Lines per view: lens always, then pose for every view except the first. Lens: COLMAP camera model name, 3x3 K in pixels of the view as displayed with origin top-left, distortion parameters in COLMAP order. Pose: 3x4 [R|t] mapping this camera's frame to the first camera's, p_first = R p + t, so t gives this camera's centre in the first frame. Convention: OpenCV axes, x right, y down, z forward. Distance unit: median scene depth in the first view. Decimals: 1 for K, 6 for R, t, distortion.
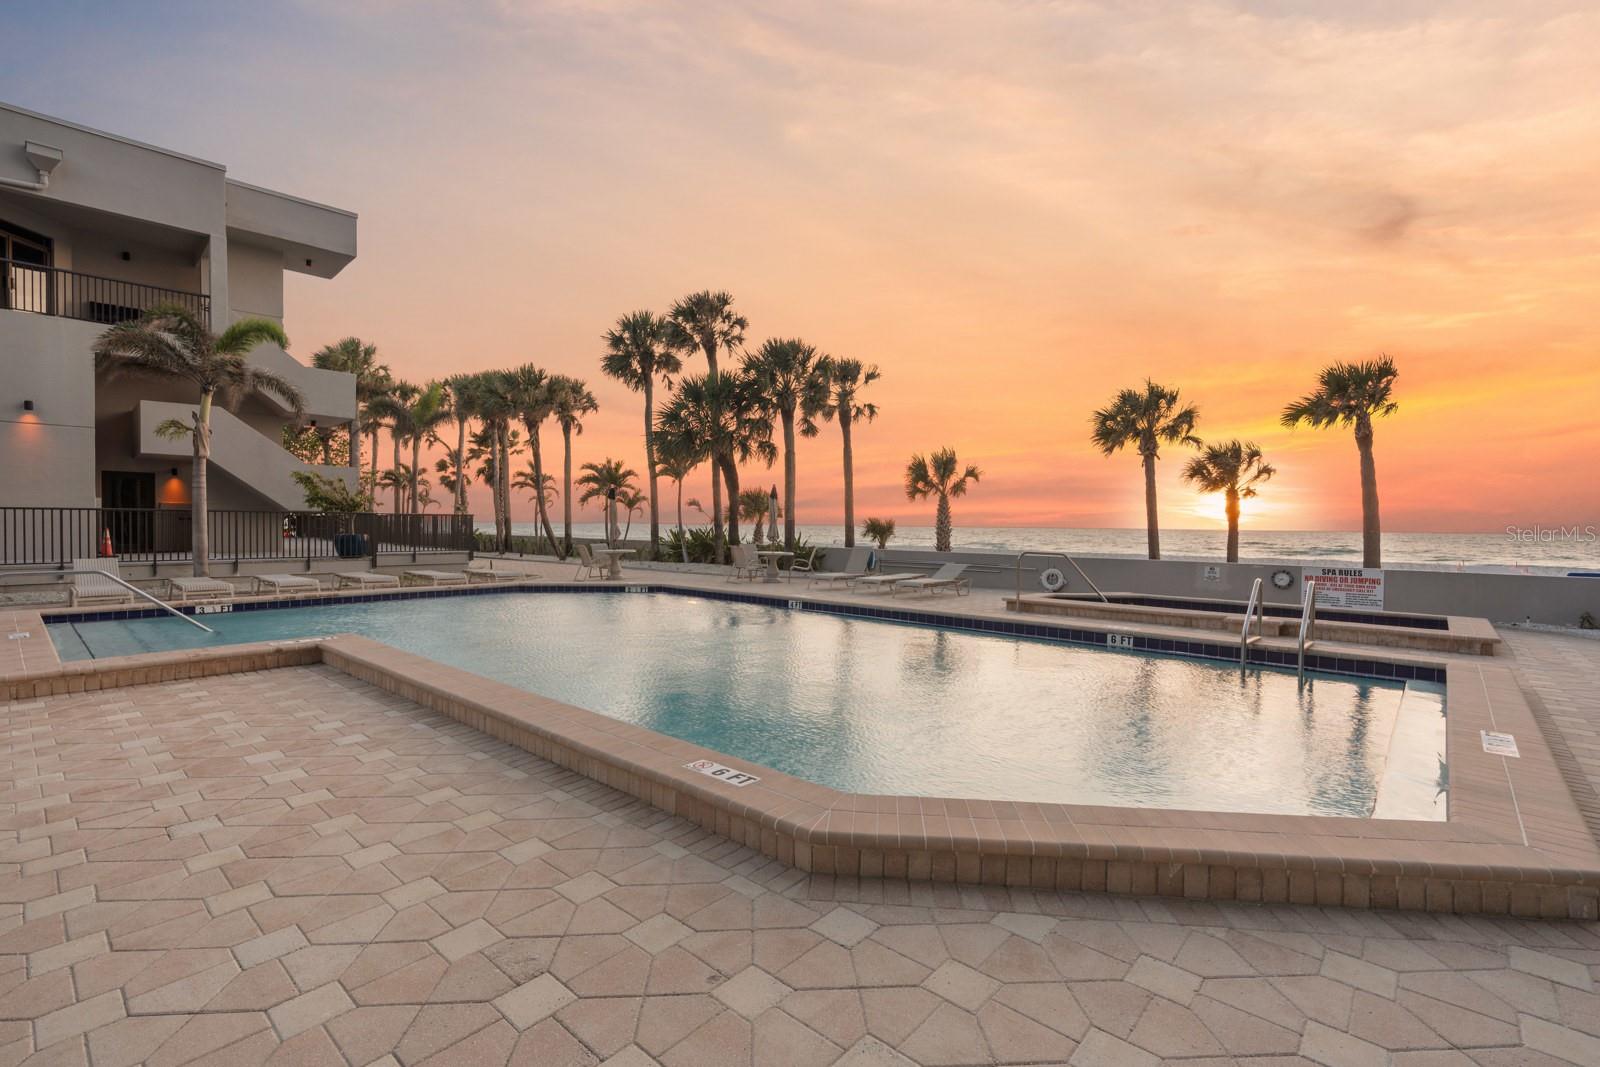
lens RADIAL K [[722.2, 0, 800.0], [0, 722.2, 533.5], [0, 0, 1]] dist [0.001614, 0.000046]
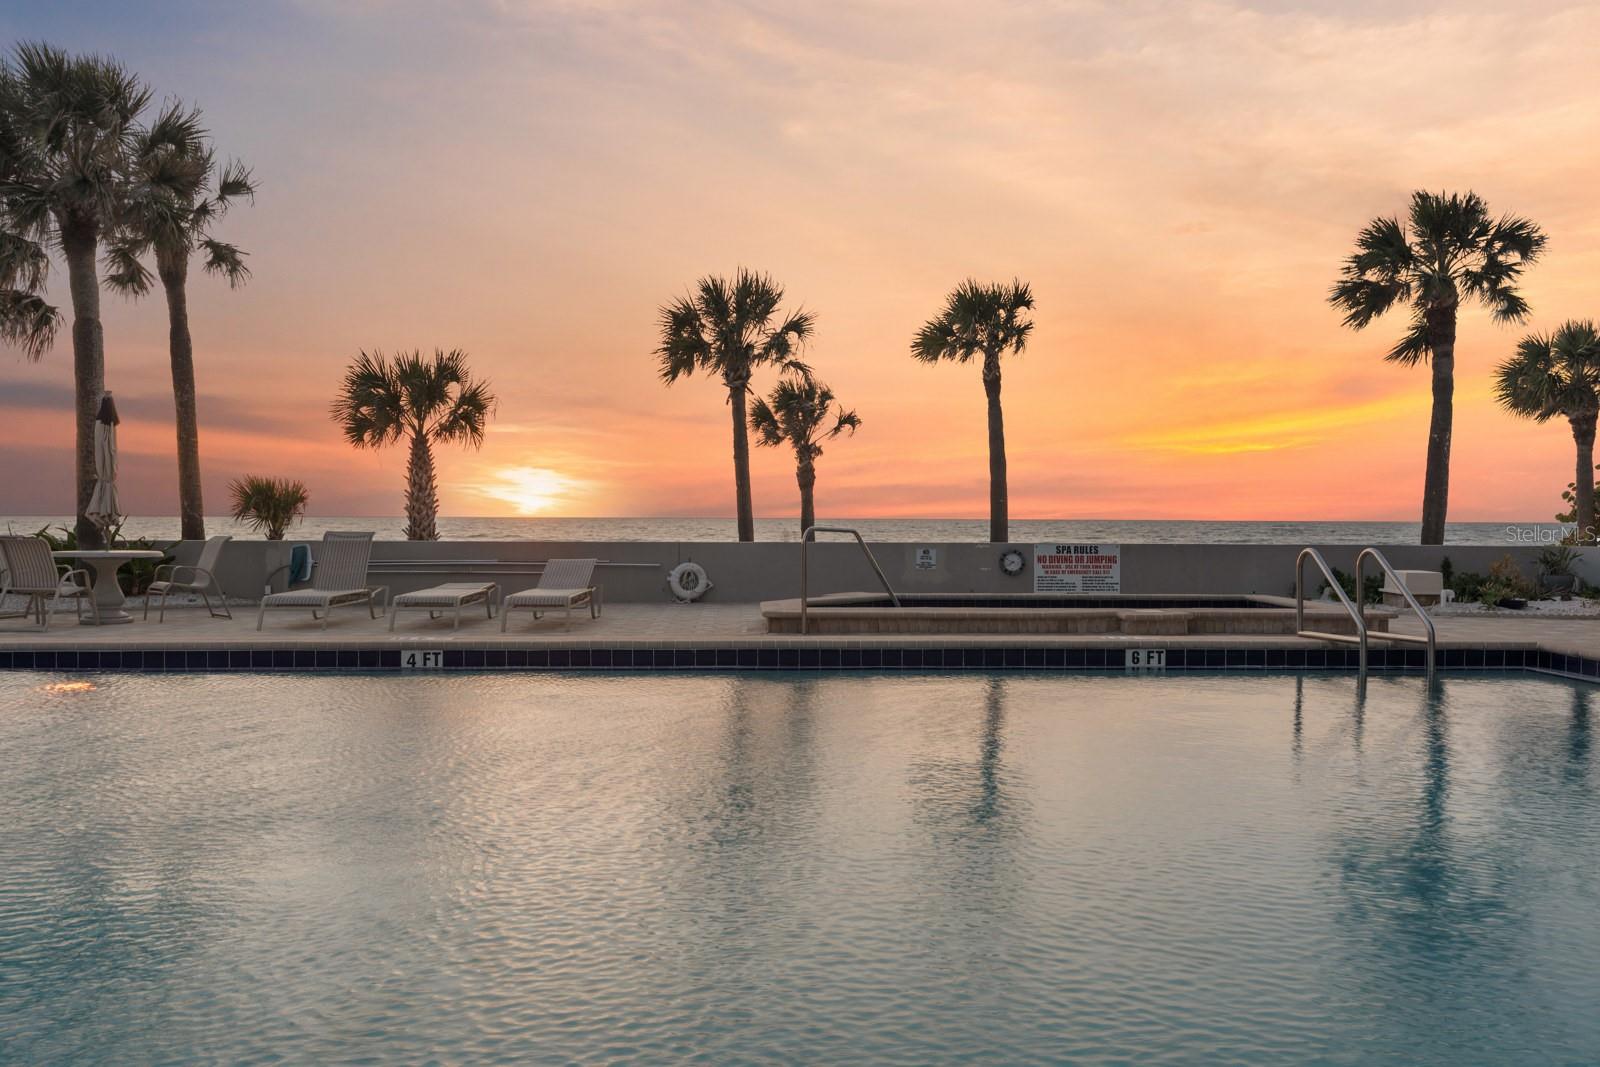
lens RADIAL K [[1108.7, 0, 799.7], [0, 1108.7, 568.3], [0, 0, 1]] dist [-0.041155, -0.001616]
pose [[0.716675, -0.038264, 0.696357, -0.209420], [0.012583, 0.999041, 0.041946, 0.016156], [-0.697294, -0.021300, 0.716469, 0.283197]]
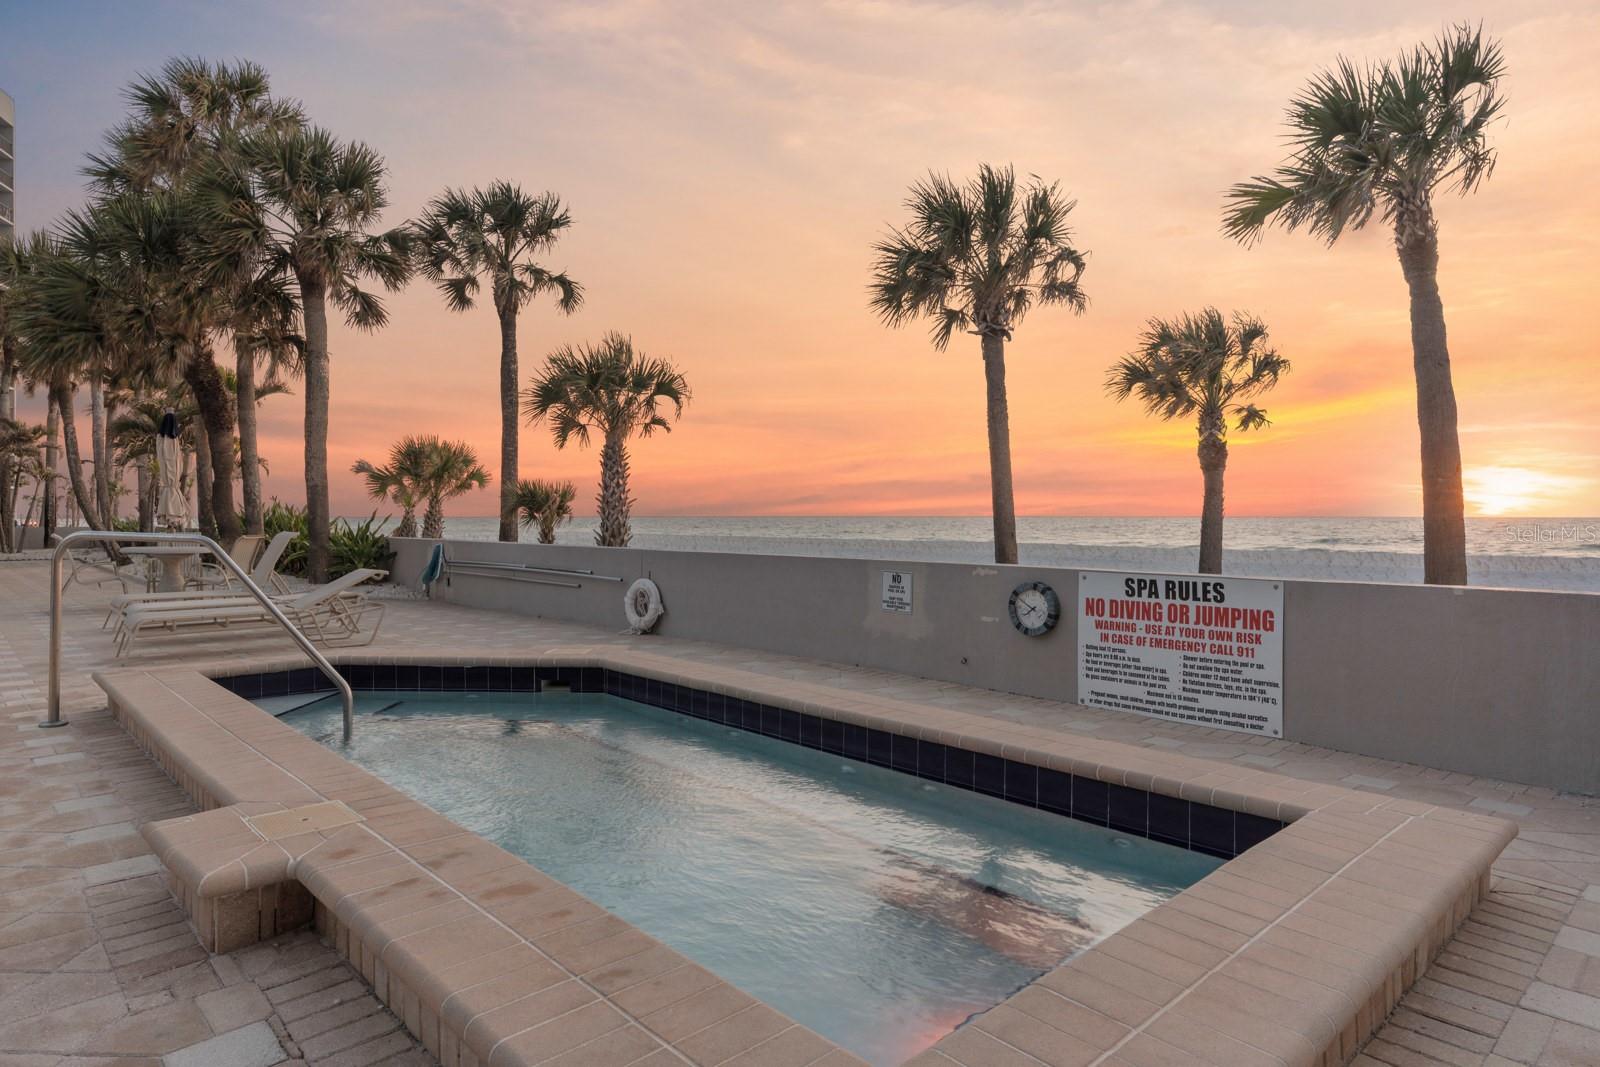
lens RADIAL K [[943.9, 0, 800.0], [0, 943.9, 533.5], [0, 0, 1]] dist [-0.004549, -0.000569]
pose [[0.996128, -0.008841, -0.087467, 0.480063], [0.009114, 0.999955, 0.002728, 0.020889], [0.087439, -0.003515, 0.996164, 0.445451]]
